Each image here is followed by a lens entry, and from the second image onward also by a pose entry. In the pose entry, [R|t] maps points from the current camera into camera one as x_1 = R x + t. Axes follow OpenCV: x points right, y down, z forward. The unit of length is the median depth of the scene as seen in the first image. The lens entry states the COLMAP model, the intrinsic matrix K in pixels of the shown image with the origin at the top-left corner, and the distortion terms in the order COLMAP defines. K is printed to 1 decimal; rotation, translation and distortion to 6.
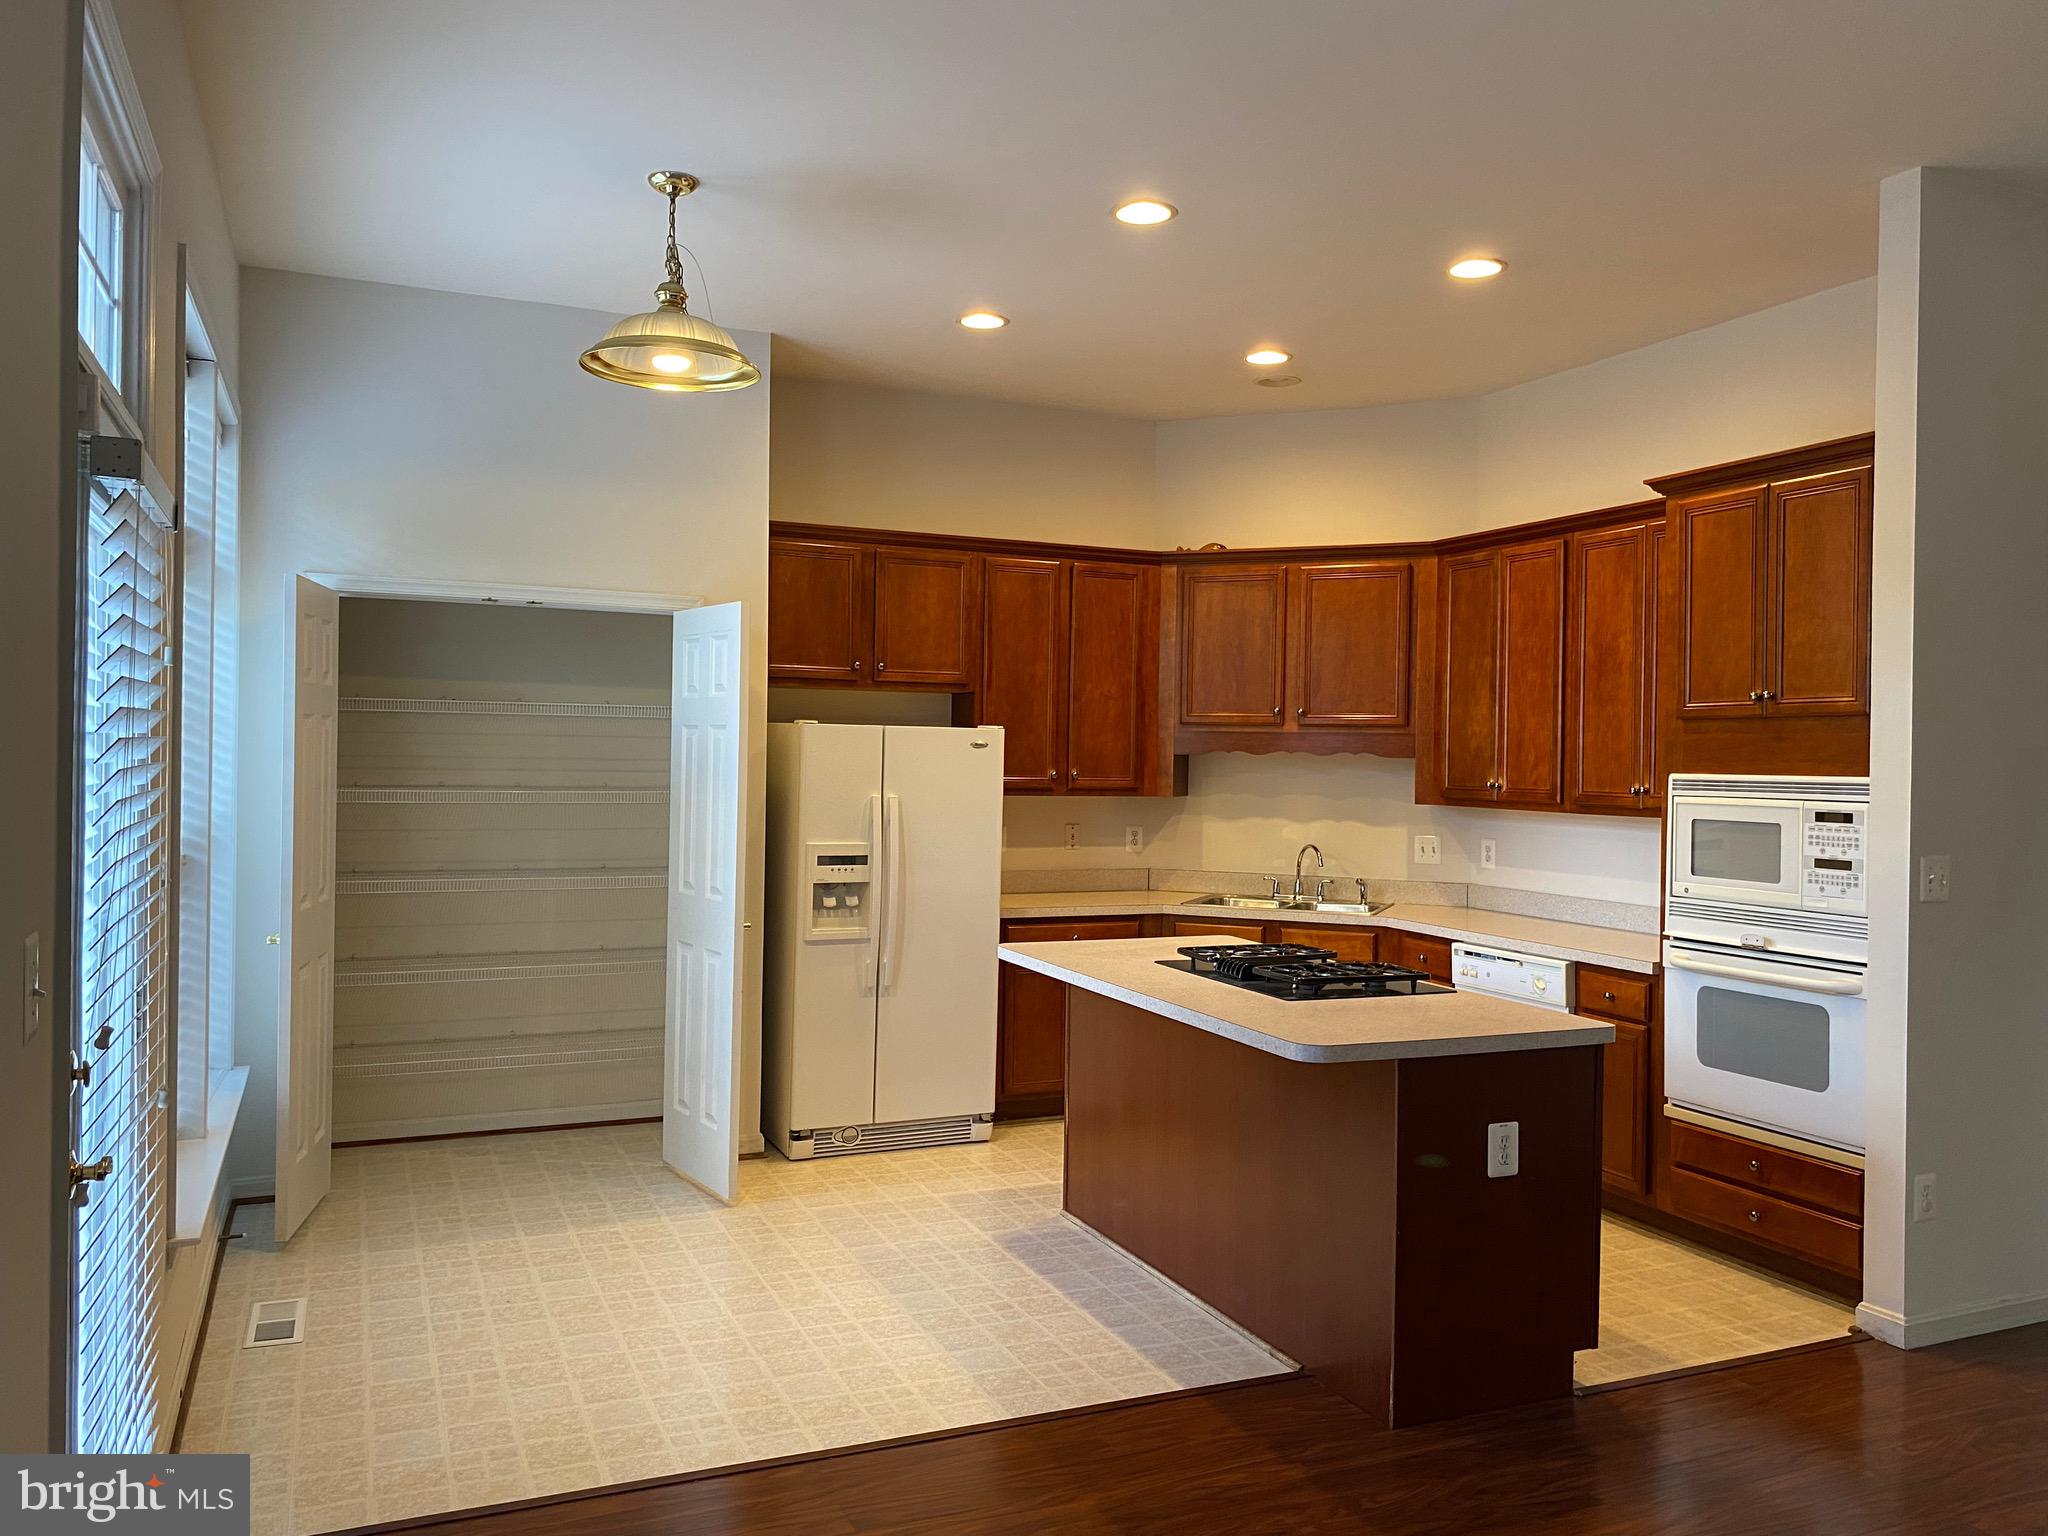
lens RADIAL K [[1548.1, 0, 1040.9], [0, 1548.1, 764.3], [0, 0, 1]] dist [0.054028, -0.086171]
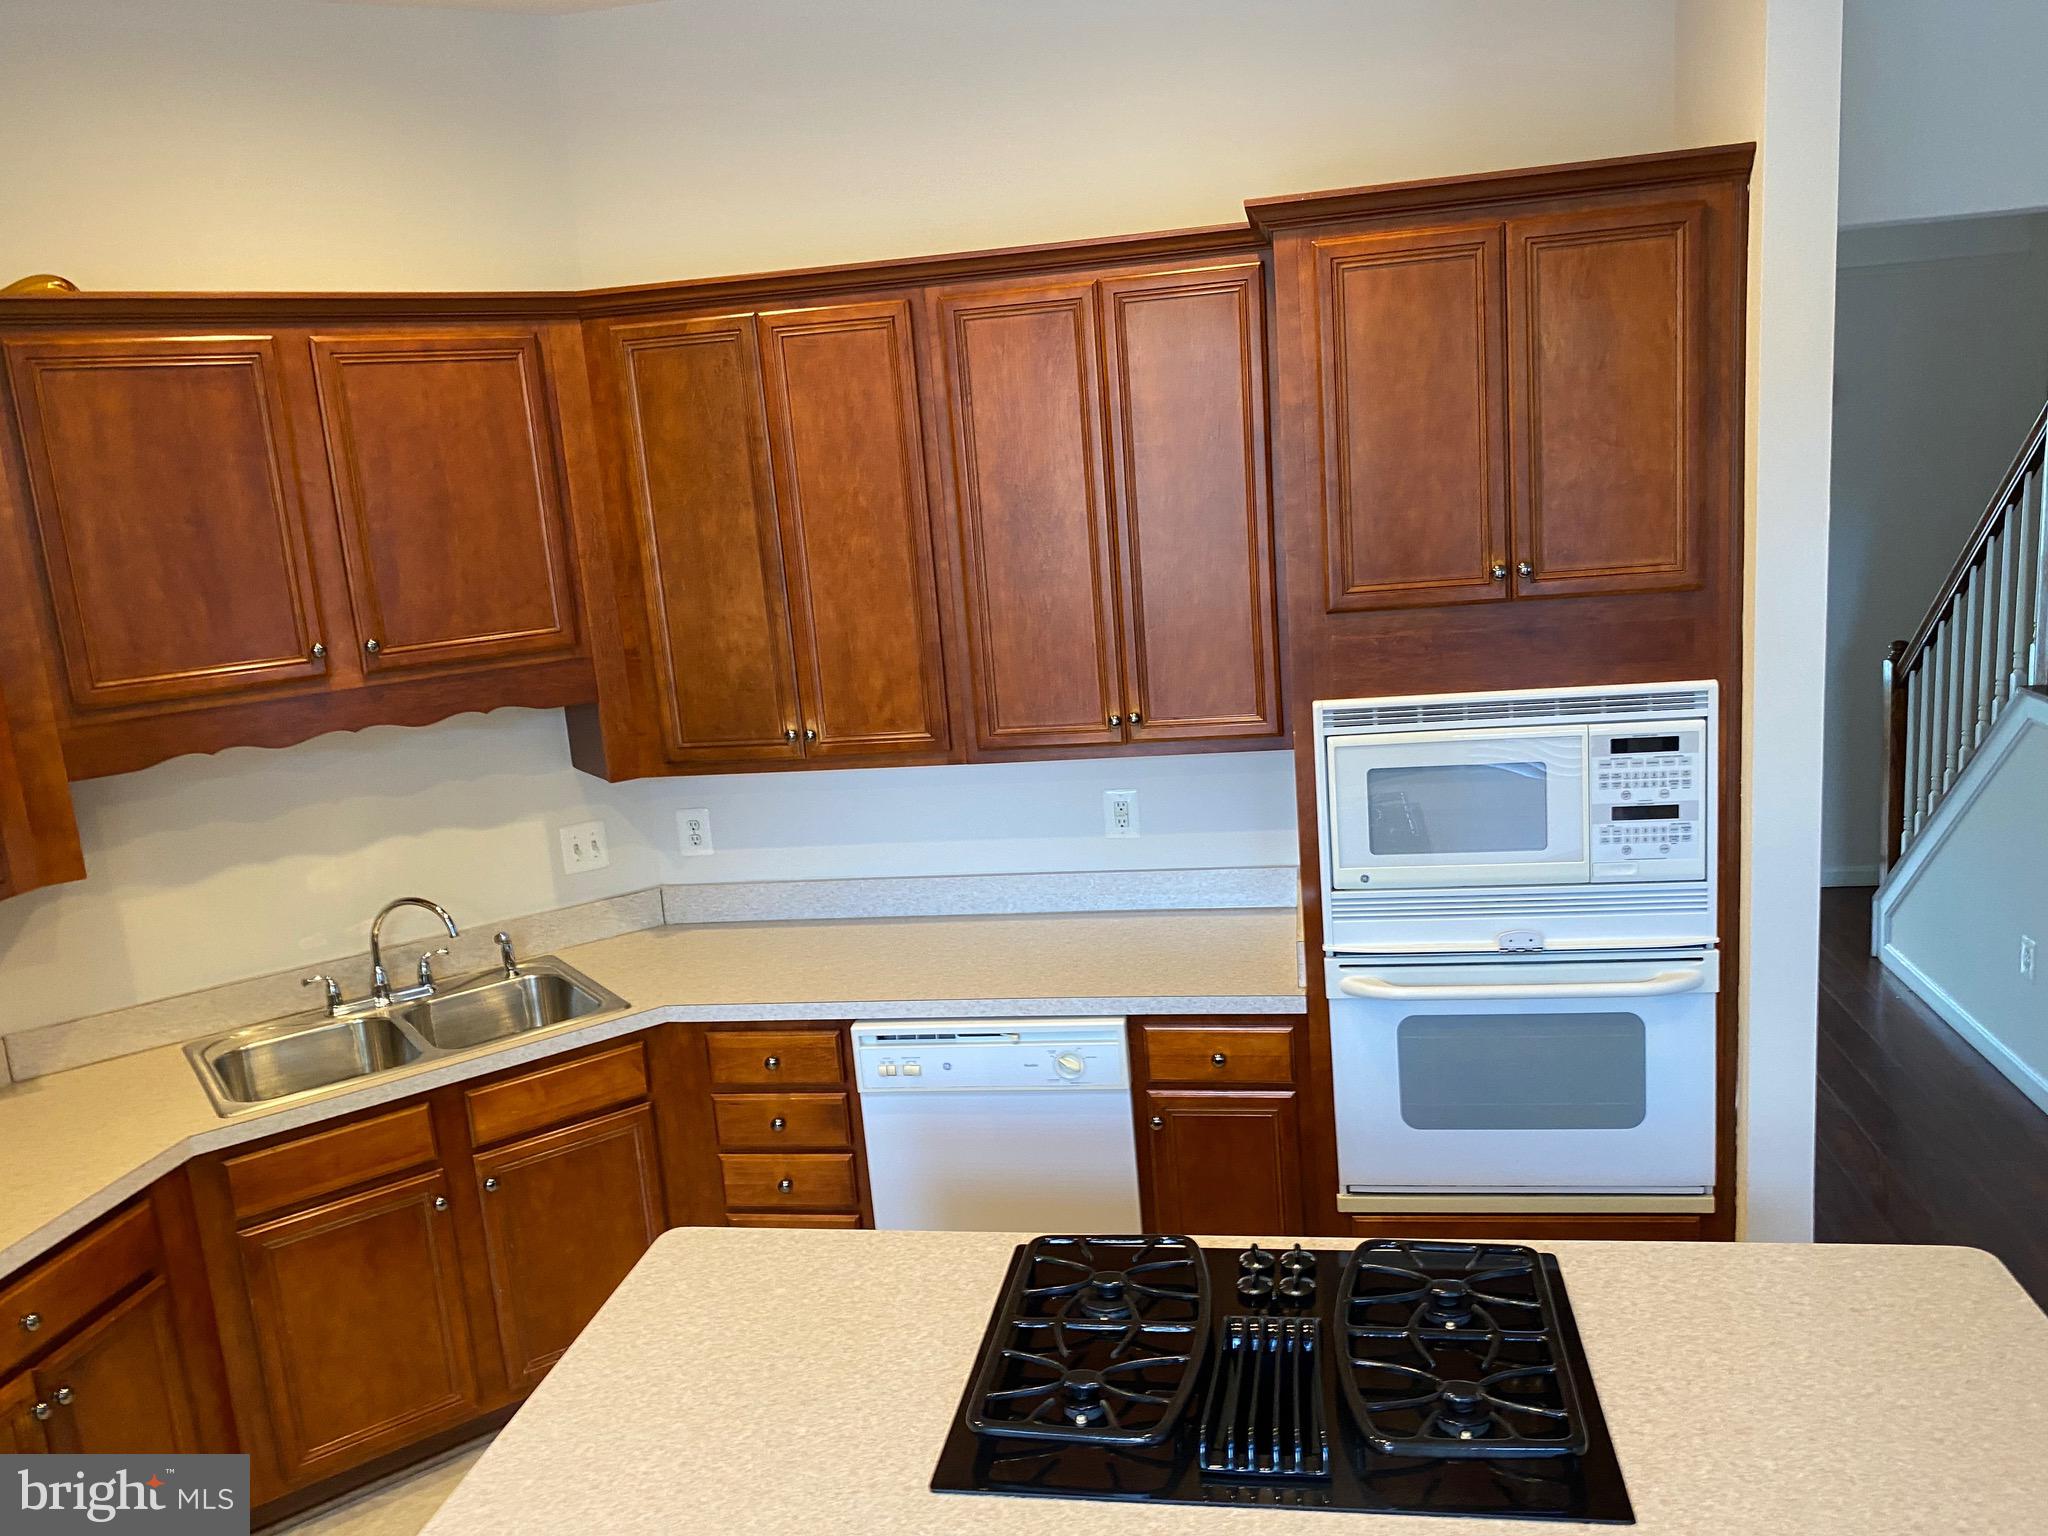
lens RADIAL K [[1548.1, 0, 1030.3], [0, 1548.1, 764.9], [0, 0, 1]] dist [0.054028, -0.086171]
pose [[0.548960, -0.217957, 0.806931, -0.159274], [0.090706, 0.975236, 0.201710, -0.102106], [-0.830912, -0.037537, 0.555136, 0.736468]]
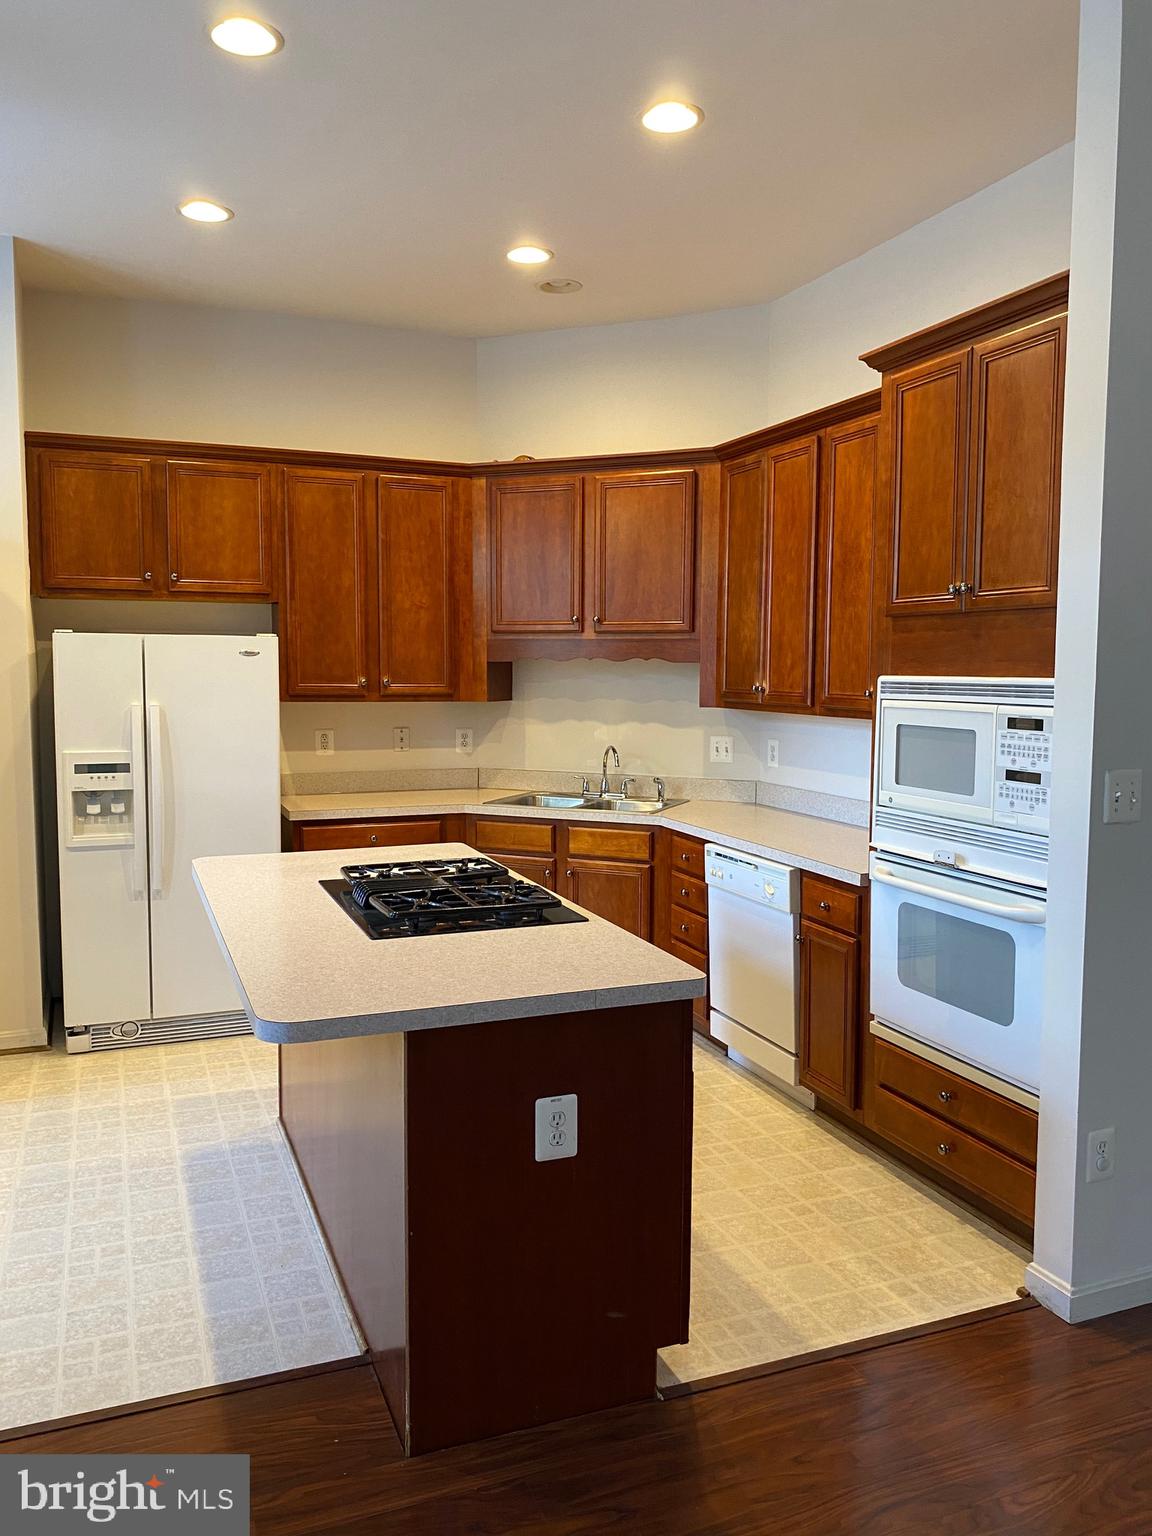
lens RADIAL K [[1161.1, 0, 570.1], [0, 1161.1, 768.7], [0, 0, 1]] dist [0.054028, -0.086171]
pose [[0.999145, -0.006323, -0.040869, 0.240830], [0.009749, 0.996403, 0.084180, 0.000856], [0.040189, -0.084506, 0.995612, 0.284069]]
